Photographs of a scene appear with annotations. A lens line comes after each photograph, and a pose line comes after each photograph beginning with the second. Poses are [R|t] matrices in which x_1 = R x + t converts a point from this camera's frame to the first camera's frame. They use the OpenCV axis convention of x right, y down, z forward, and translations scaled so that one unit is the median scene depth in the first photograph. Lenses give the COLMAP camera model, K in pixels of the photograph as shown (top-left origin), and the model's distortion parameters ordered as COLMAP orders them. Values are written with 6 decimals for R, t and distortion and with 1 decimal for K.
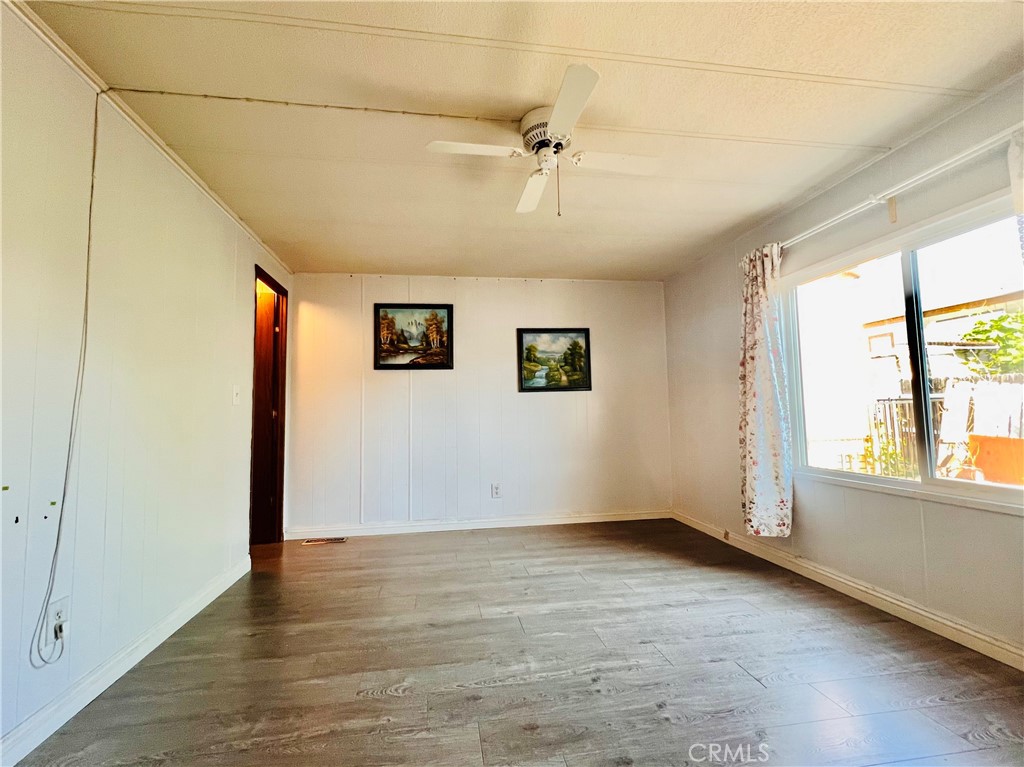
lens RADIAL K [[417.8, 0, 583.8], [0, 417.8, 375.4], [0, 0, 1]] dist [-0.000271, 0.000526]
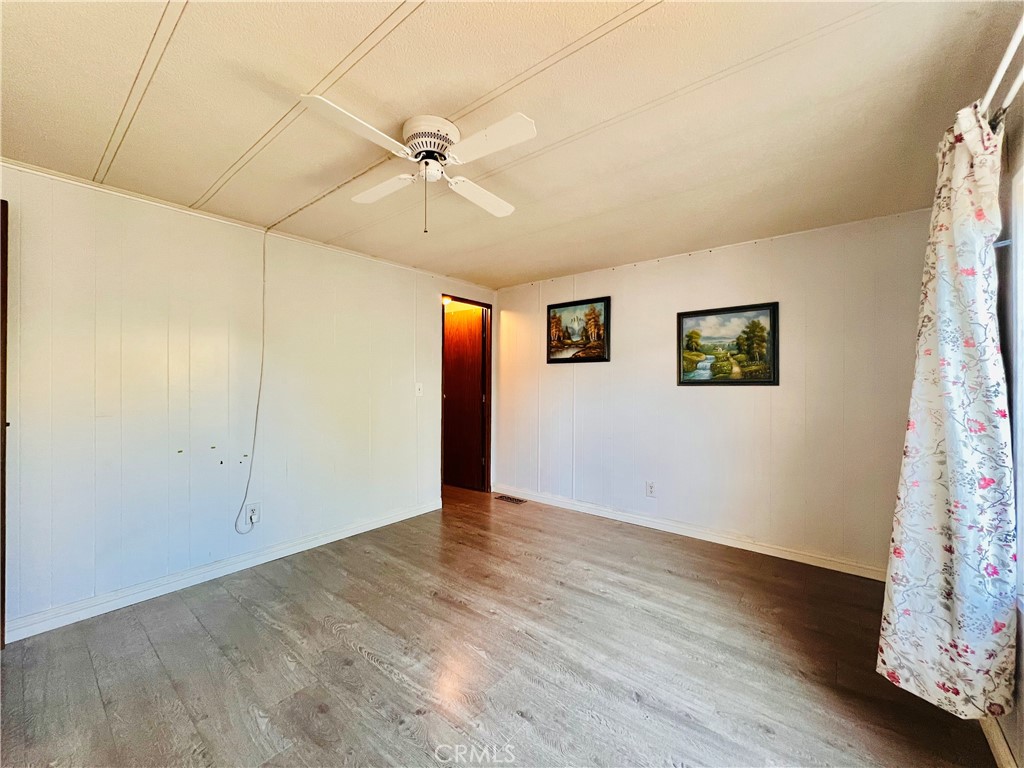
lens RADIAL K [[406.6, 0, 513.2], [0, 406.6, 383.2], [0, 0, 1]] dist [0.000236, 0.000347]
pose [[0.671752, 0.024416, -0.740373, 0.263200], [0.031922, 0.997574, 0.061861, -0.031141], [0.740088, -0.065189, 0.669343, 0.171247]]
